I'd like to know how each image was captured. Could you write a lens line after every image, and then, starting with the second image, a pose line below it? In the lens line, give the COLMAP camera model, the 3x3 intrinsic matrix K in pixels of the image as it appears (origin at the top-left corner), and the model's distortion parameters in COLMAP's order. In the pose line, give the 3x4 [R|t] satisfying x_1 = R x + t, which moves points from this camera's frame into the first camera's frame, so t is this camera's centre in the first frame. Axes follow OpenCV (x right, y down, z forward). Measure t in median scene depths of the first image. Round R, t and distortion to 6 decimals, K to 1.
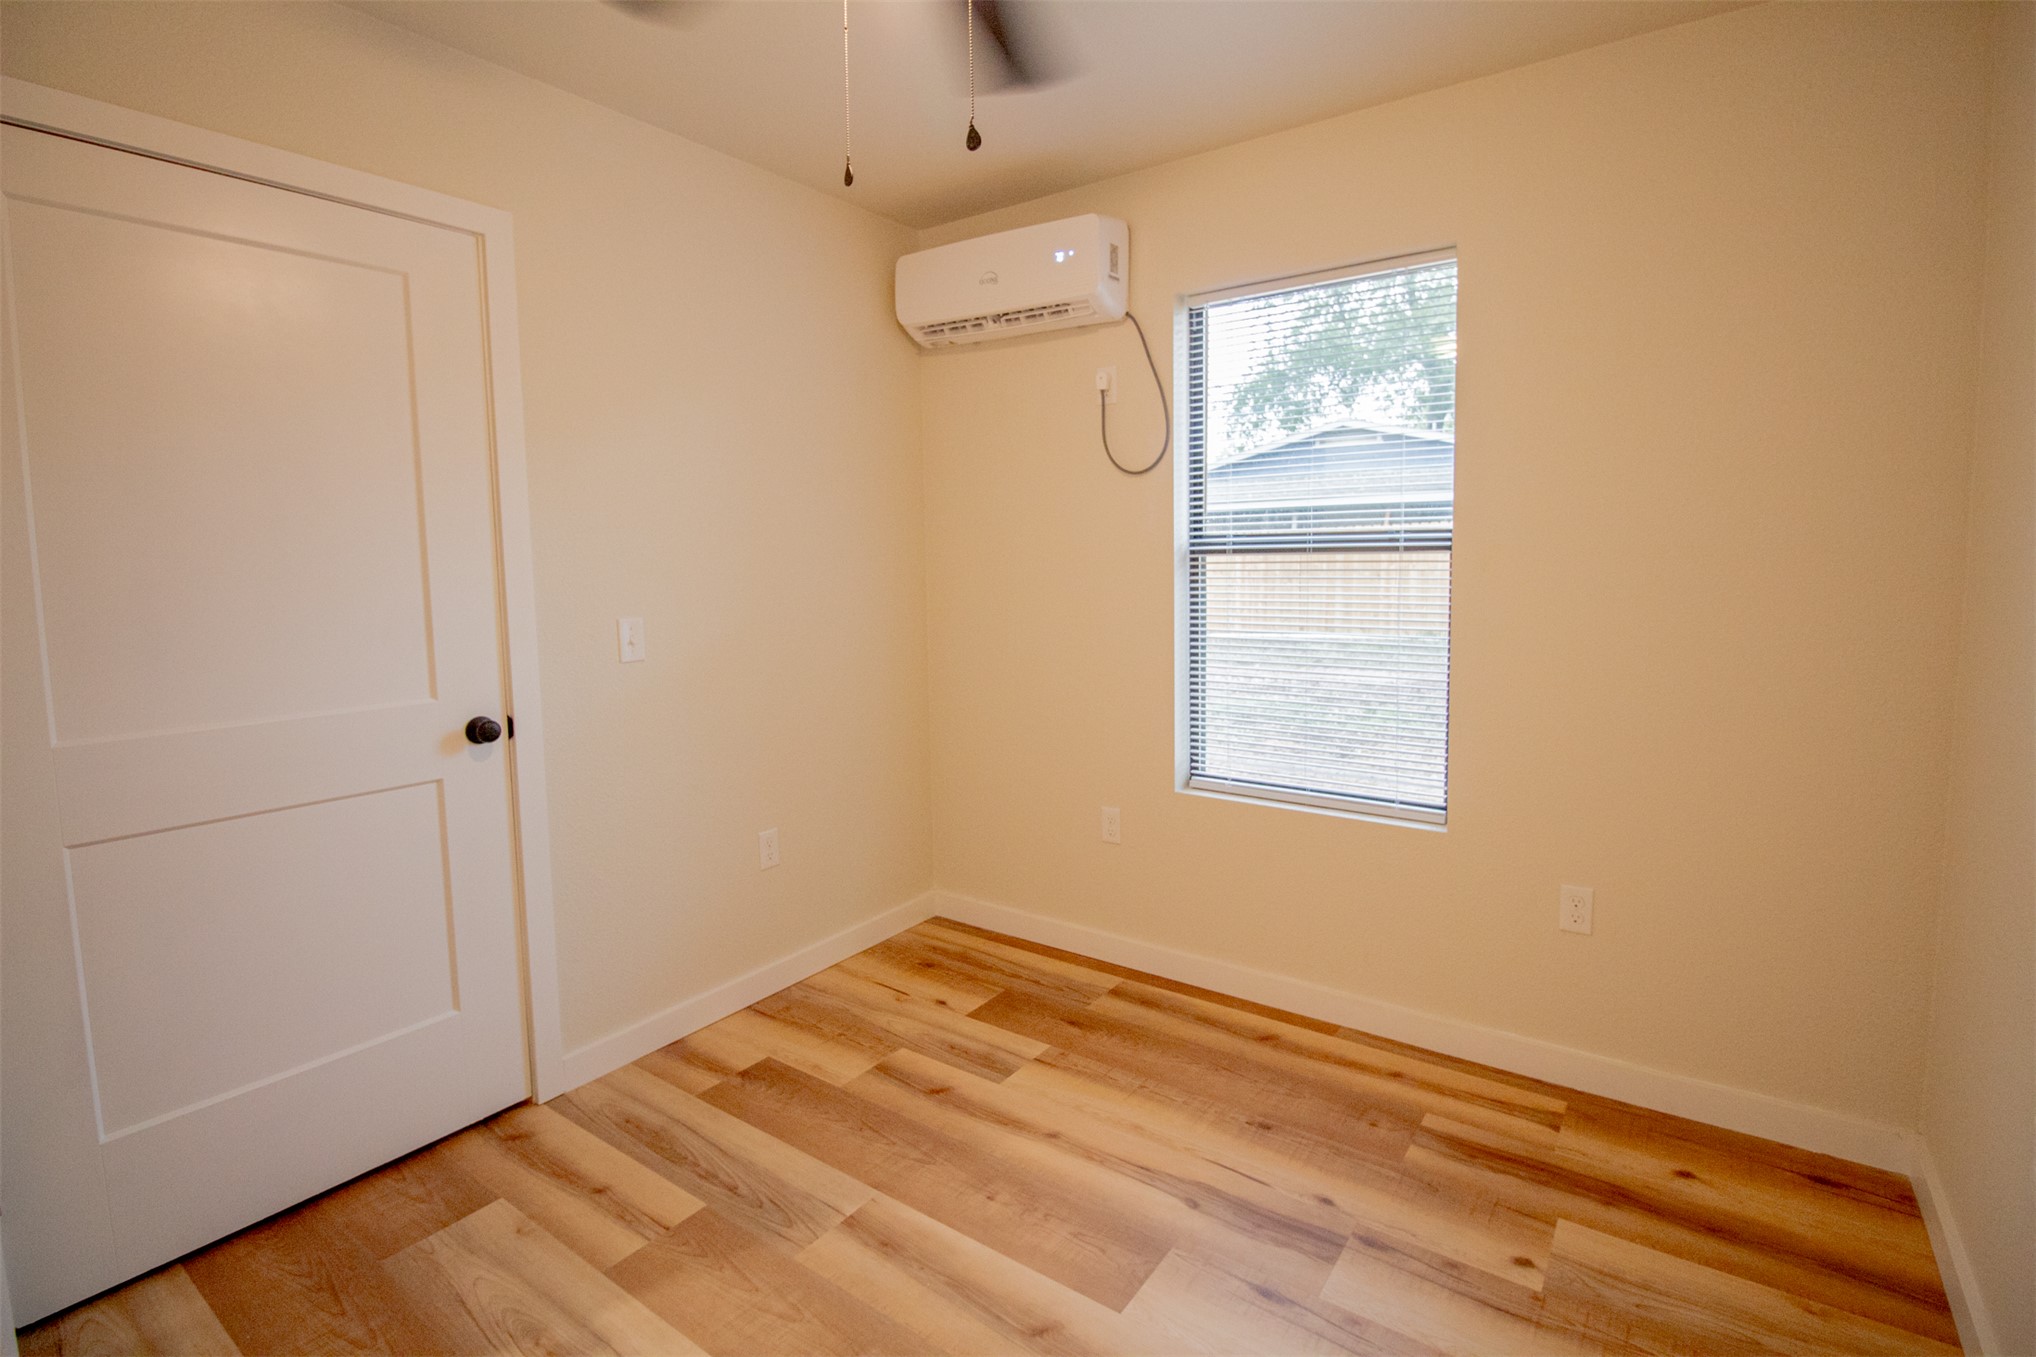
lens RADIAL K [[941.5, 0, 1015.8], [0, 941.5, 680.6], [0, 0, 1]] dist [-0.002811, -0.011326]
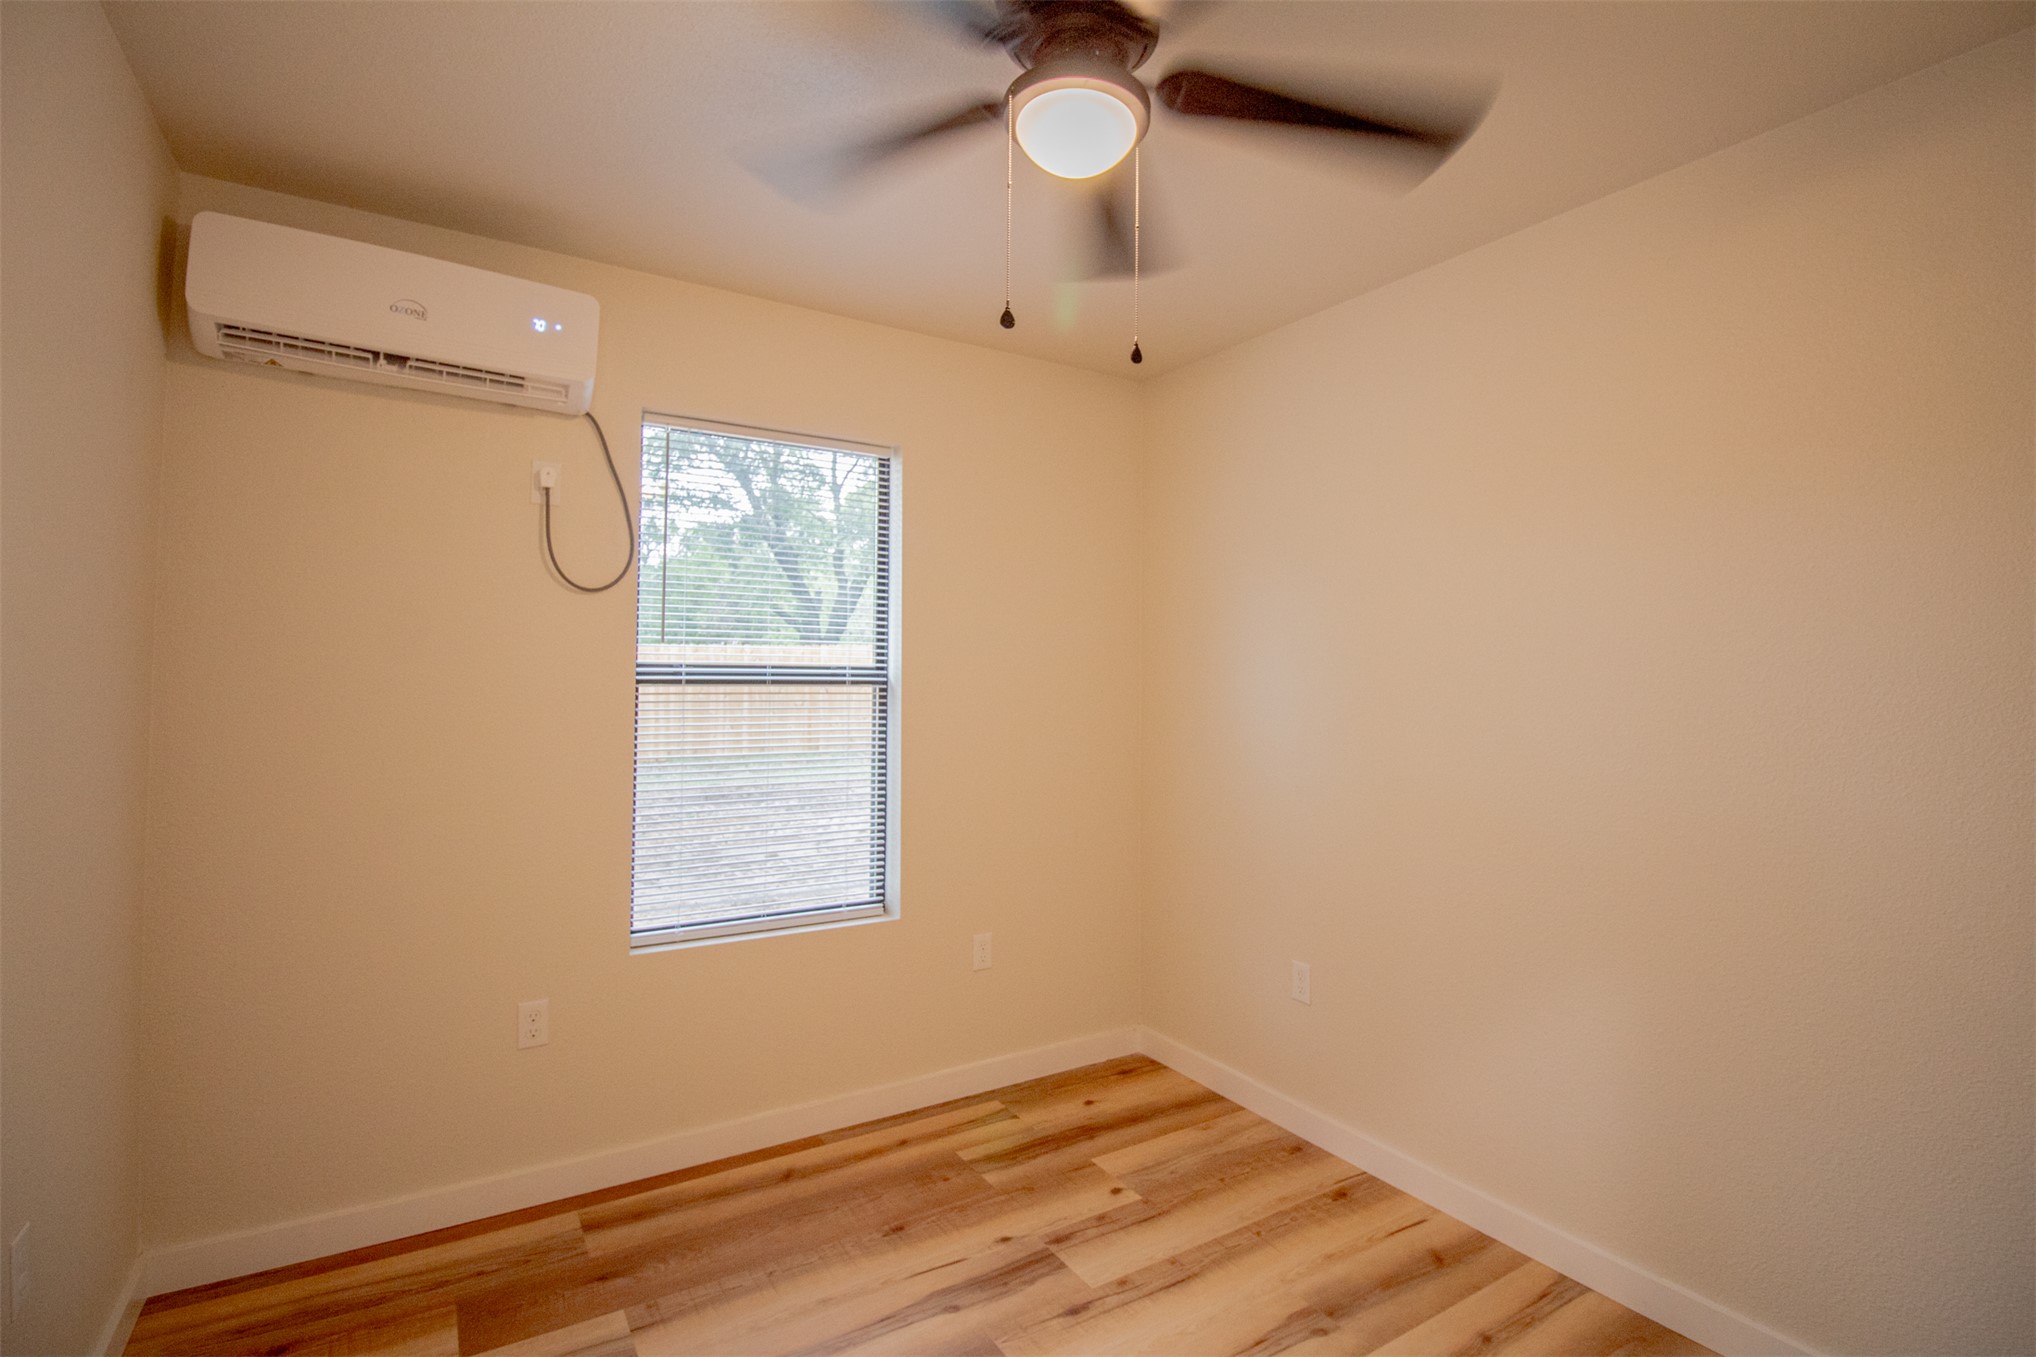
lens RADIAL K [[941.5, 0, 1060.3], [0, 941.5, 681.9], [0, 0, 1]] dist [-0.002811, -0.011326]
pose [[0.369751, 0.019487, 0.928927, -0.586443], [0.110888, 0.991709, -0.064942, -0.036866], [-0.922490, 0.127019, 0.364524, 0.339077]]
